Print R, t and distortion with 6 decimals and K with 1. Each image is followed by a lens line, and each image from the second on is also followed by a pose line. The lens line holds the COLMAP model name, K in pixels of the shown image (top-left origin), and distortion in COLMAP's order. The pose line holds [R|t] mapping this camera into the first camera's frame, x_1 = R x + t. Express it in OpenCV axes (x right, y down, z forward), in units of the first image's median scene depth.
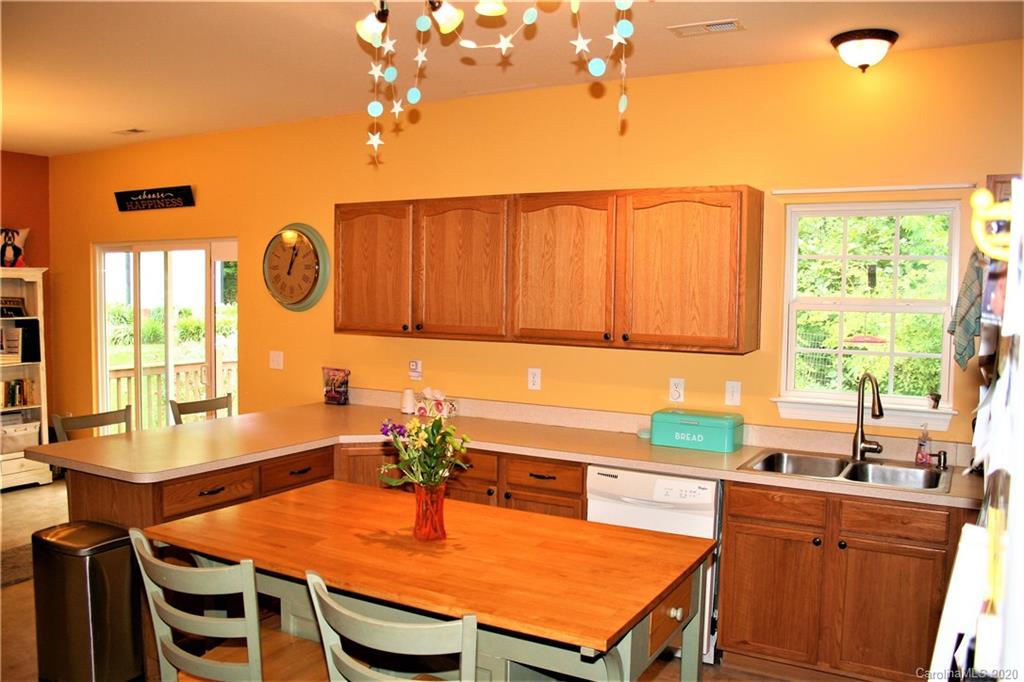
lens RADIAL K [[851.9, 0, 520.3], [0, 851.9, 339.9], [0, 0, 1]] dist [-0.147259, 0.118634]
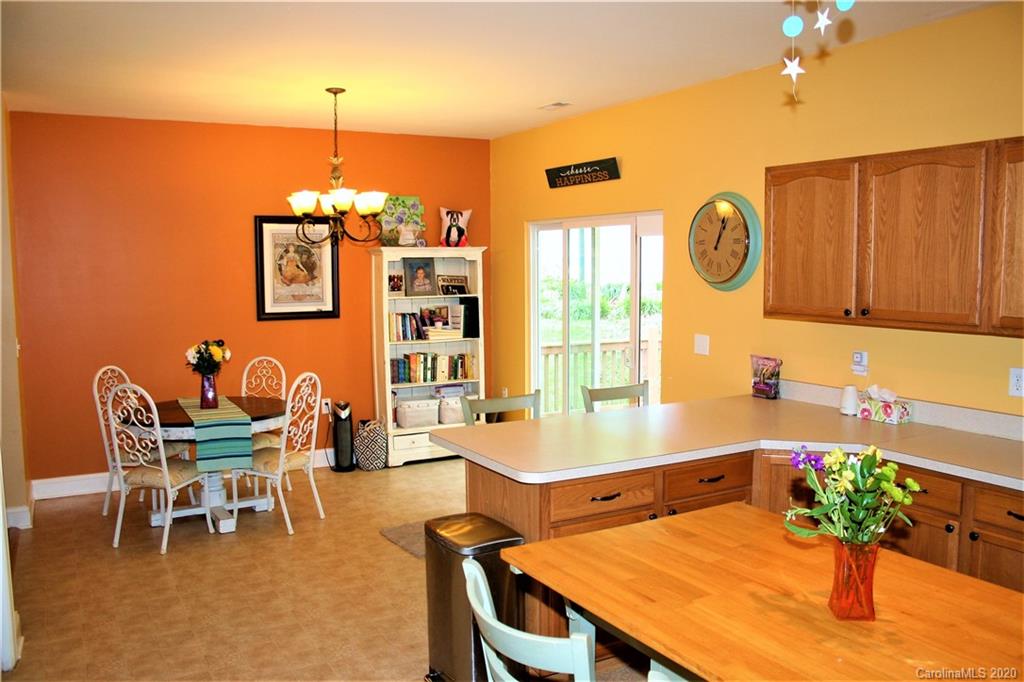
lens RADIAL K [[851.9, 0, 516.7], [0, 851.9, 341.6], [0, 0, 1]] dist [-0.147259, 0.118634]
pose [[0.863572, 0.030553, -0.503299, -0.003804], [-0.014893, 0.999273, 0.035106, -0.010202], [0.504005, -0.022821, 0.863399, 0.141007]]
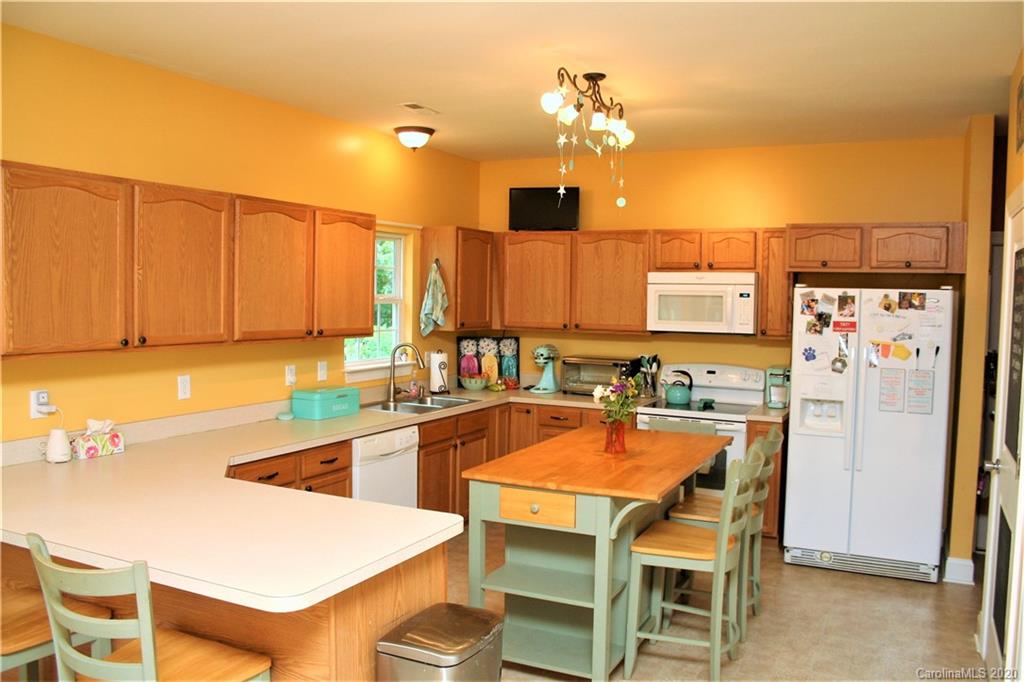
lens RADIAL K [[851.9, 0, 512.9], [0, 851.9, 343.5], [0, 0, 1]] dist [-0.147259, 0.118634]
pose [[-0.083576, -0.077841, 0.993456, -0.946678], [0.032065, 0.996218, 0.080755, -0.065844], [-0.995985, 0.038604, -0.080764, 0.732909]]
